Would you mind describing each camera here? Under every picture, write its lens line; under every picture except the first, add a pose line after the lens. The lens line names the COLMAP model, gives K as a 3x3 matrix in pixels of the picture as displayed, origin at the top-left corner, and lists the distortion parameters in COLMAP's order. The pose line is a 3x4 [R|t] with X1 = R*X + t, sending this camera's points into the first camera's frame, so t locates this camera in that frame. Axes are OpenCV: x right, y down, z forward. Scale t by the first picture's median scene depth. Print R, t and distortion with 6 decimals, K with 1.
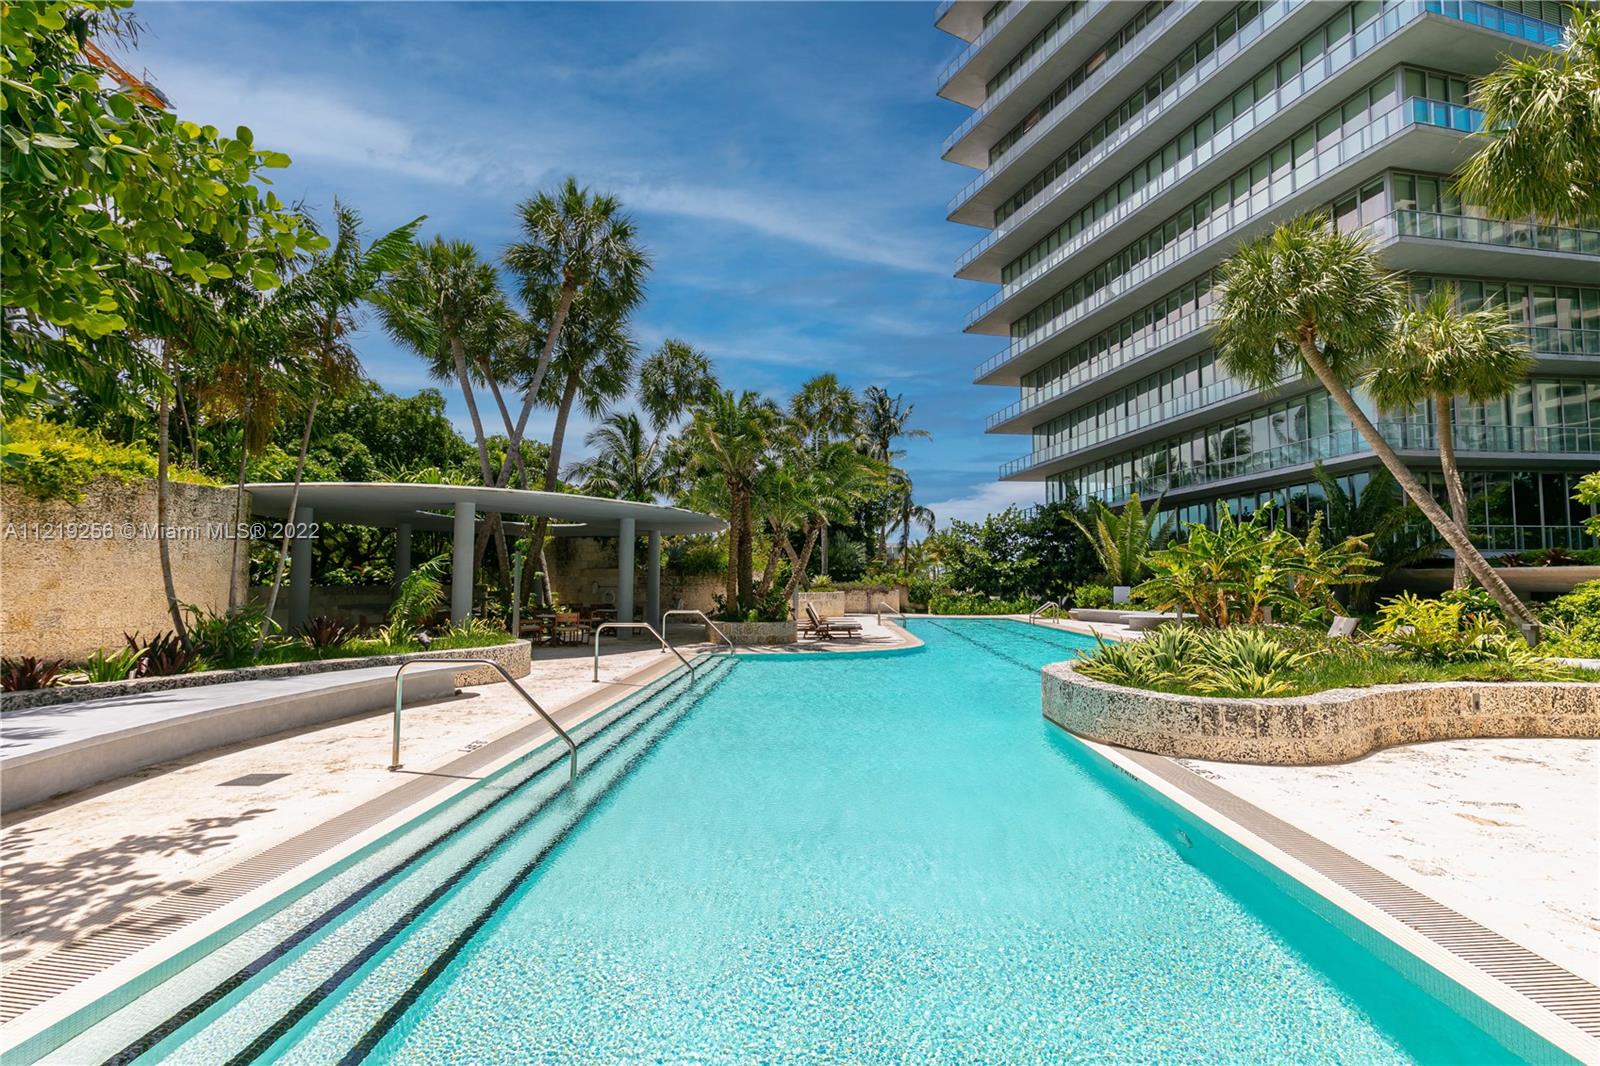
lens RADIAL K [[725.4, 0, 800.0], [0, 725.4, 533.0], [0, 0, 1]] dist [-0.002754, -0.000082]
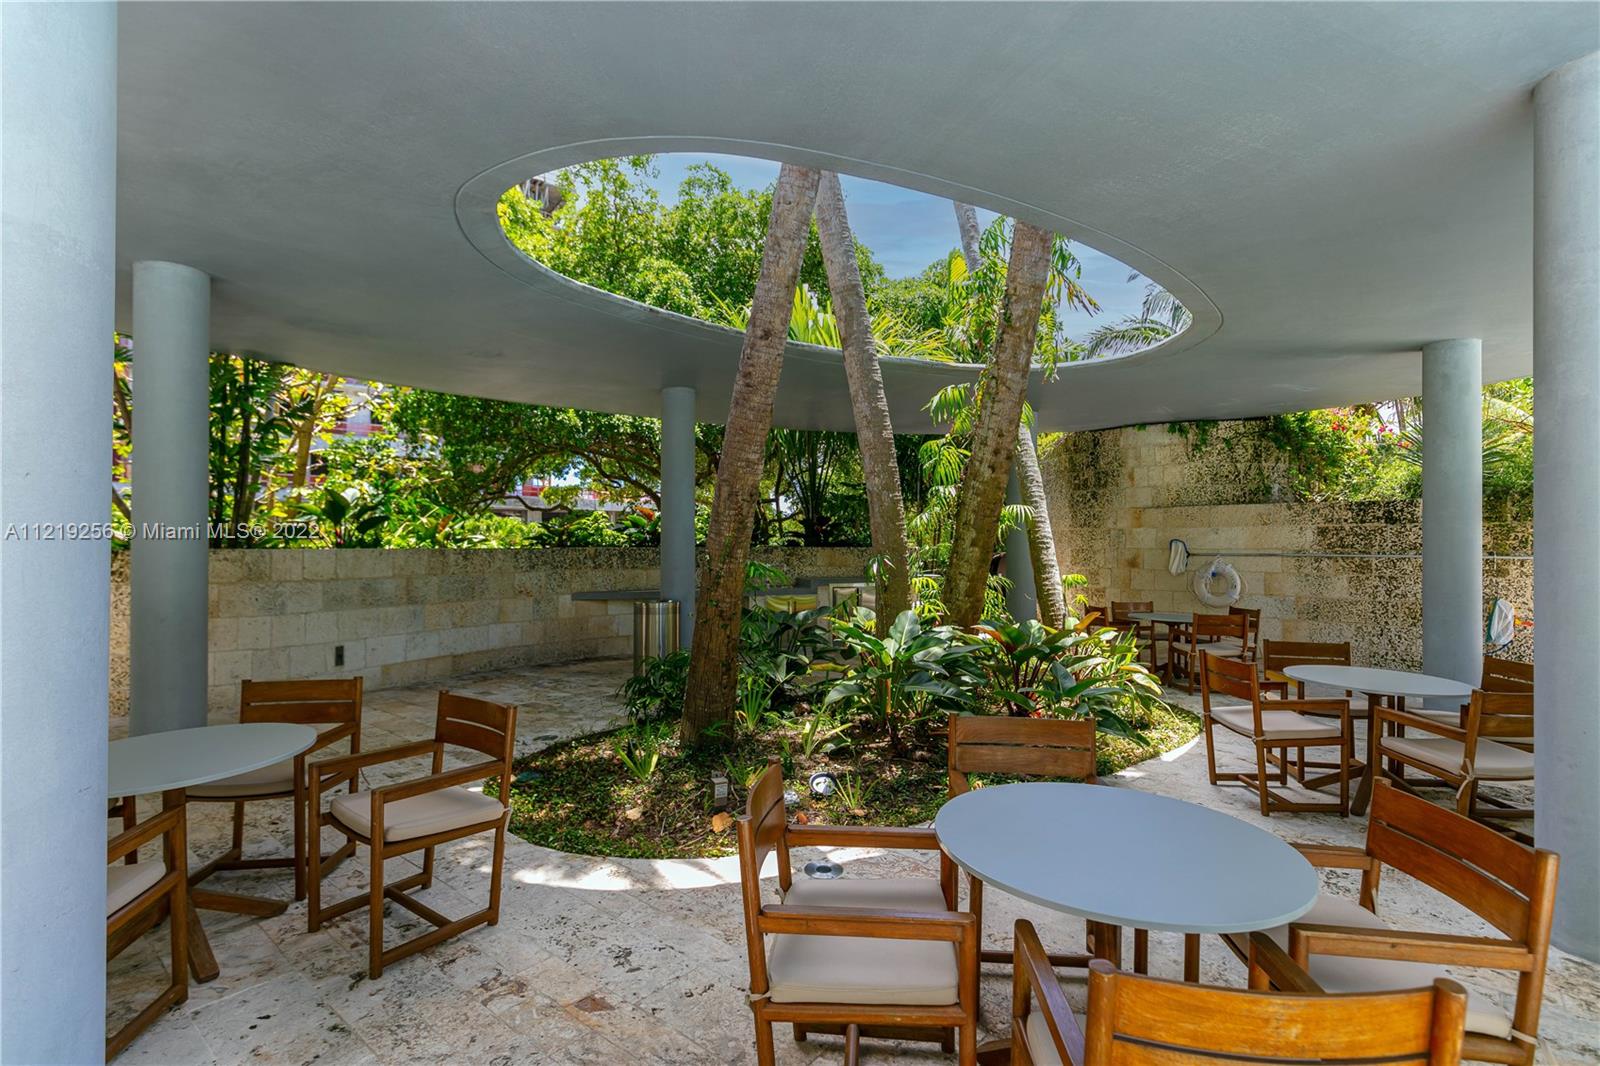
lens RADIAL K [[754.6, 0, 800.0], [0, 754.6, 533.0], [0, 0, 1]] dist [0.001043, 0.000098]
pose [[0.791424, -0.005331, -0.611245, -0.181126], [0.037535, 0.998499, 0.039890, 0.036853], [0.610115, -0.054513, 0.790436, 0.524328]]
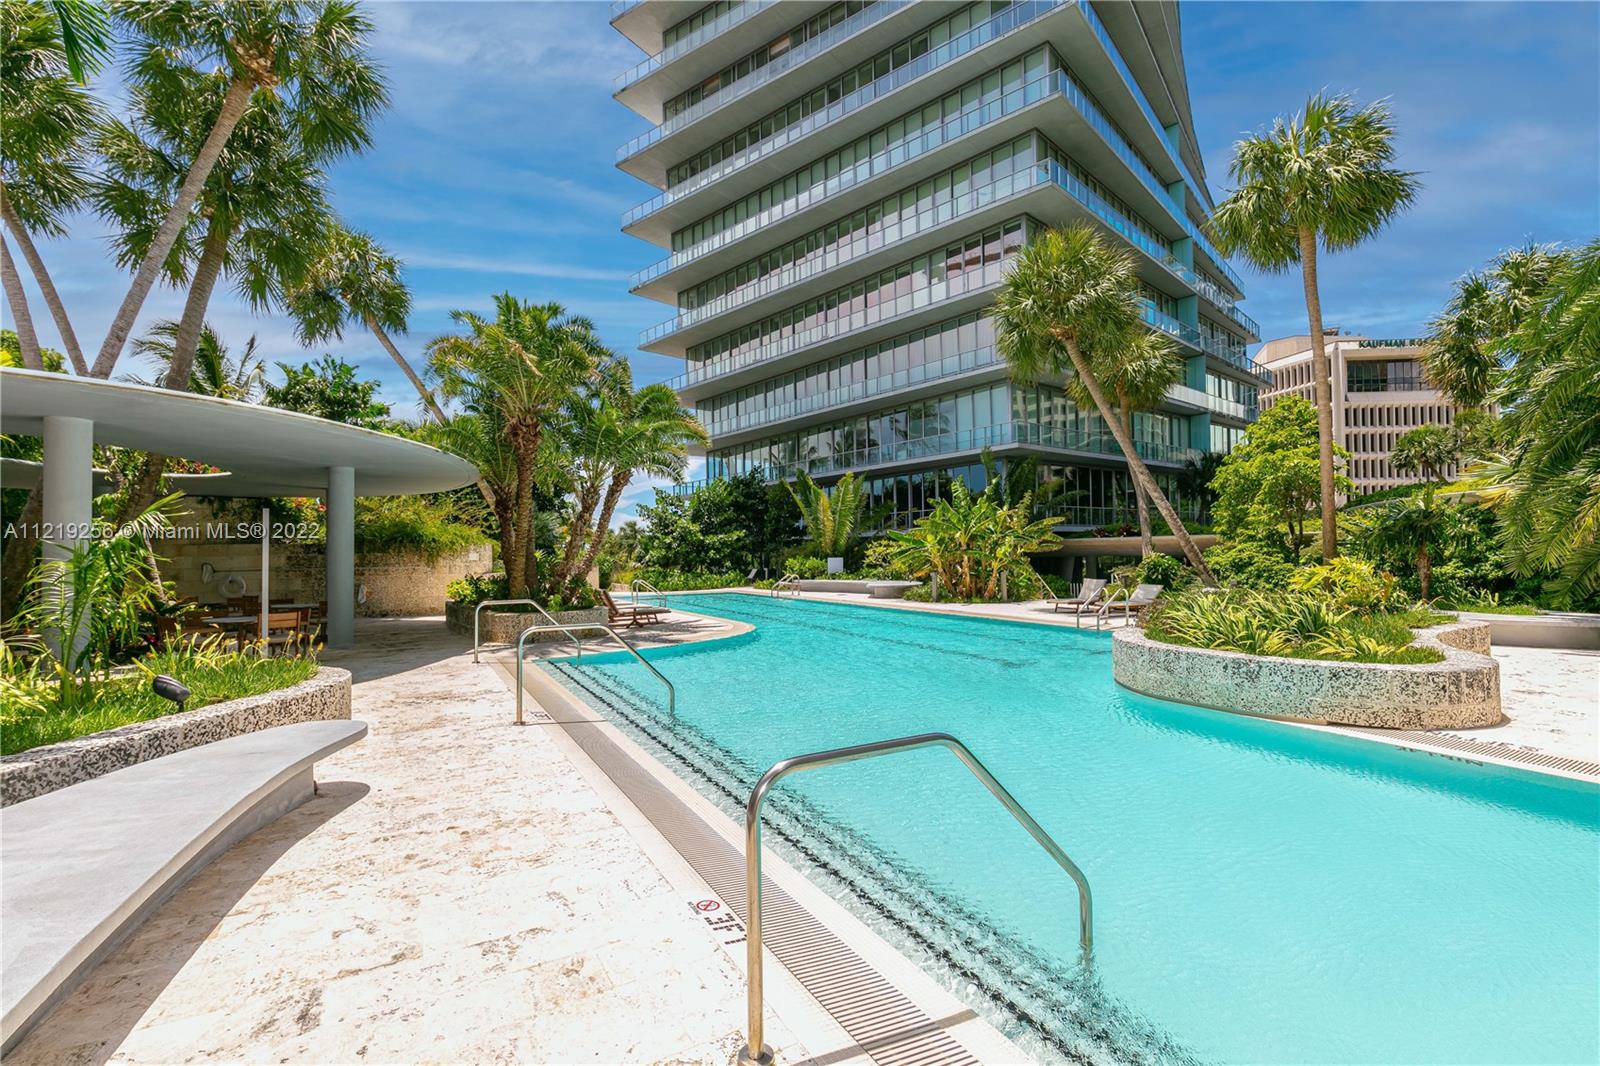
lens RADIAL K [[720.8, 0, 800.0], [0, 720.8, 533.0], [0, 0, 1]] dist [0.002975, 0.000106]
pose [[0.852210, 0.000636, 0.523199, -0.151001], [-0.018806, 0.999390, 0.029418, 0.008541], [-0.522861, -0.034910, 0.851703, 0.141306]]
